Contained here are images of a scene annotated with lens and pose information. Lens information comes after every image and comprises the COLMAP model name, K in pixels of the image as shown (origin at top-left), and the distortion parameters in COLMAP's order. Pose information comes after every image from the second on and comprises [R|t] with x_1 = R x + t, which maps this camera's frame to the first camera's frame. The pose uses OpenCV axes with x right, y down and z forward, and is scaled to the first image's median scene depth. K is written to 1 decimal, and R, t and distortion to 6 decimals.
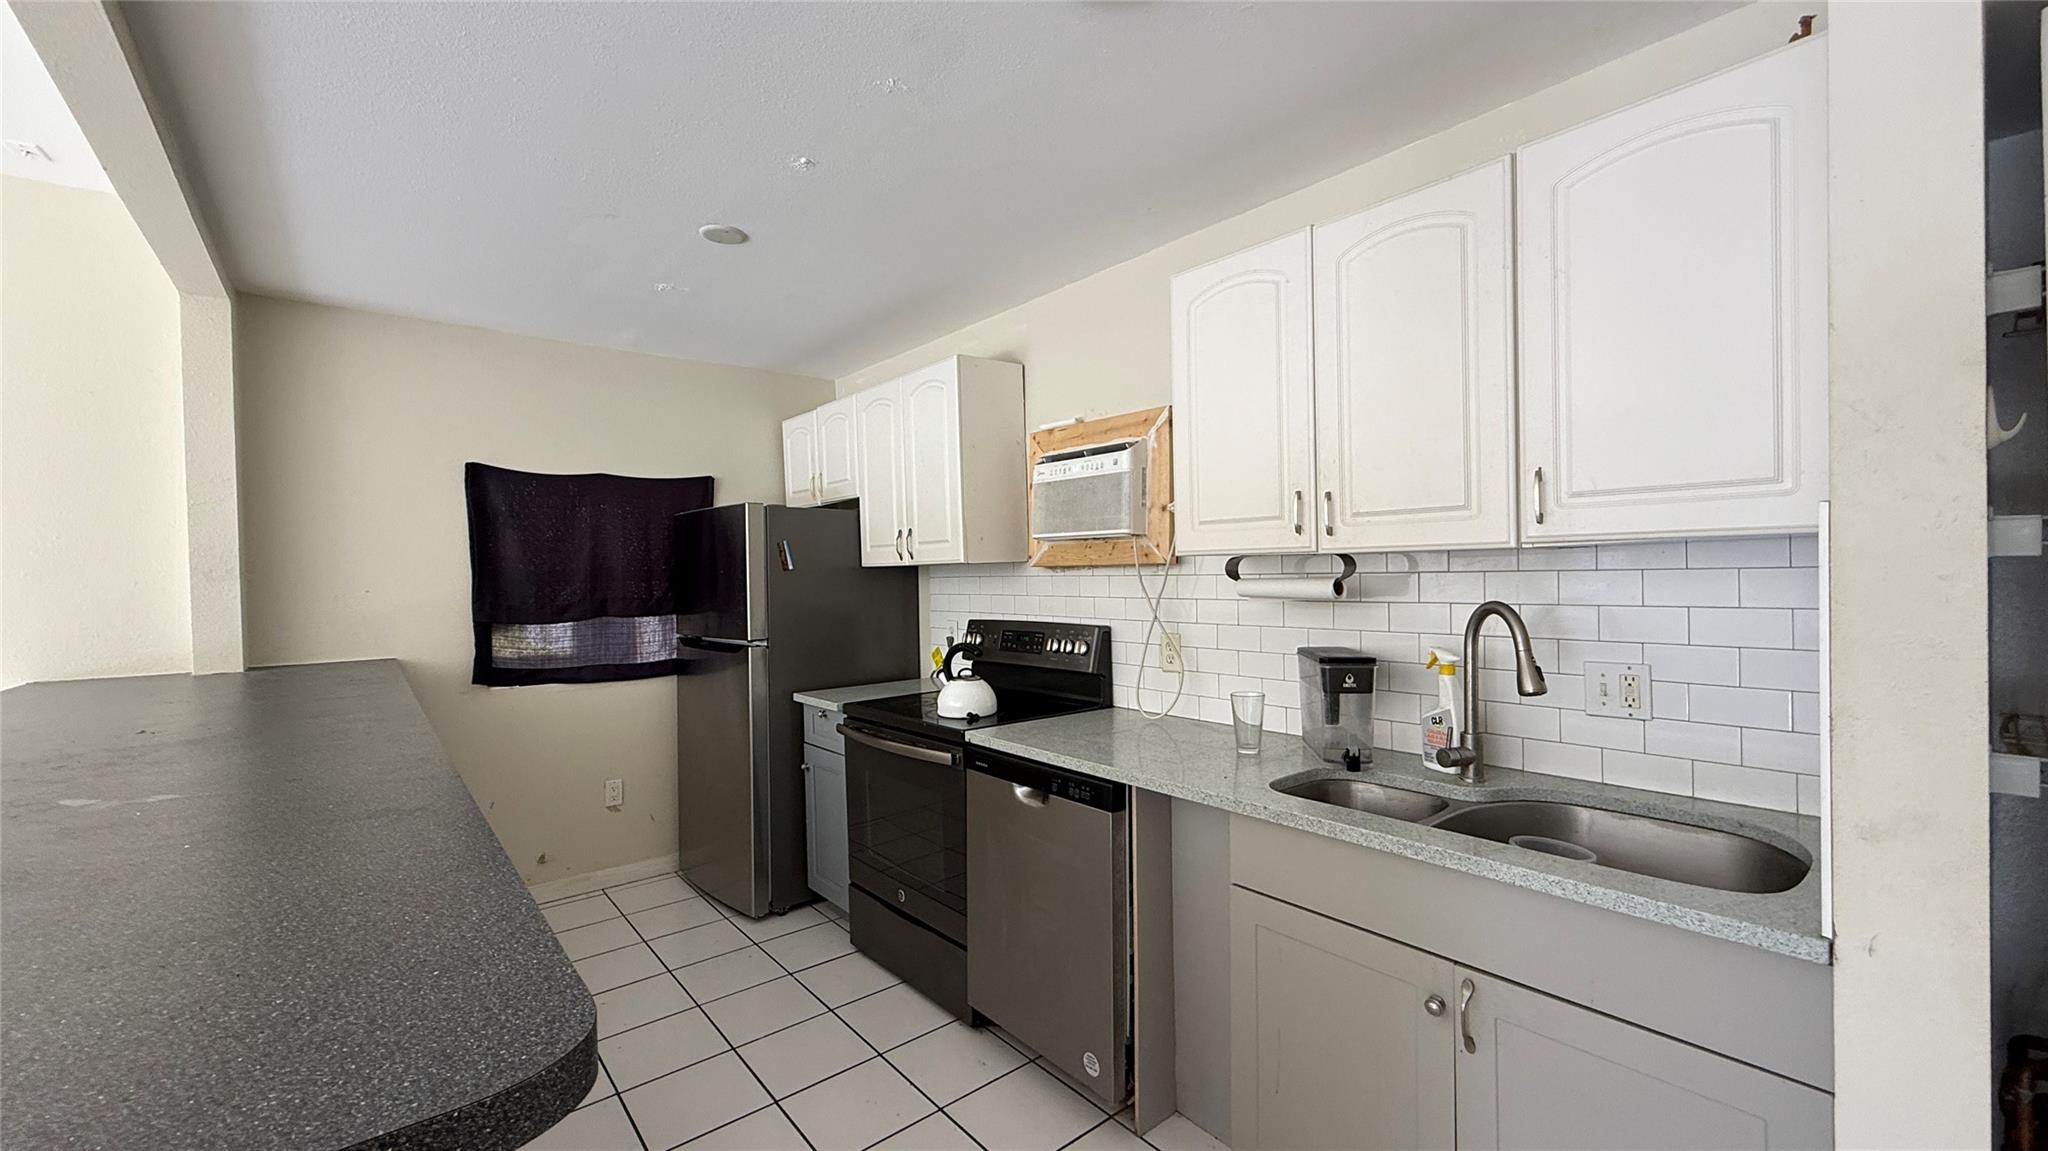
lens RADIAL K [[812.3, 0, 1024.8], [0, 812.3, 580.8], [0, 0, 1]] dist [-0.001183, 0.000342]
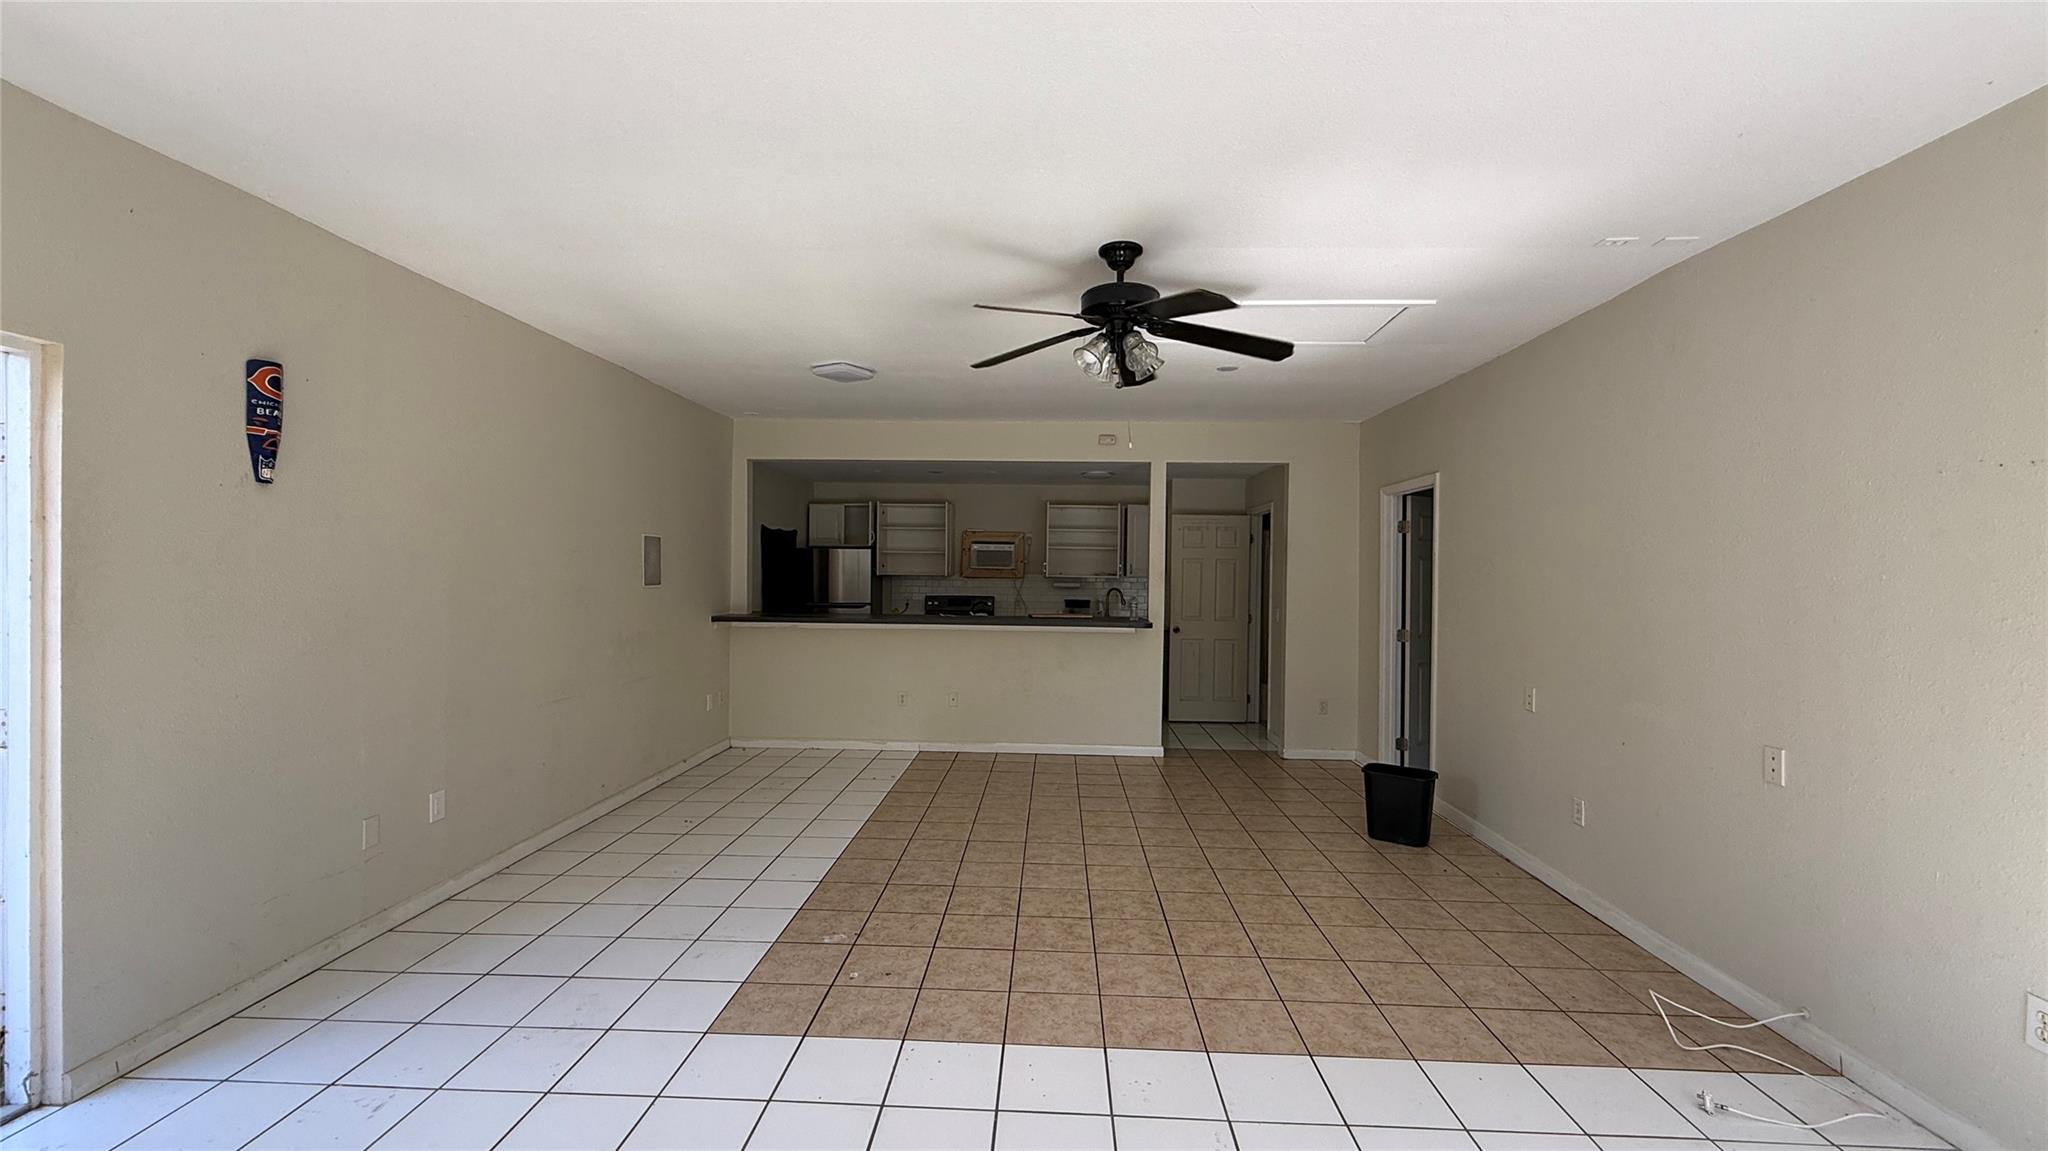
lens RADIAL K [[812.3, 0, 1024.8], [0, 812.3, 580.8], [0, 0, 1]] dist [-0.001183, 0.000342]
pose [[0.668425, 0.021195, 0.743478, -2.204227], [-0.015996, 0.999772, -0.014120, 0.037246], [-0.743608, -0.002454, 0.668611, -1.213619]]
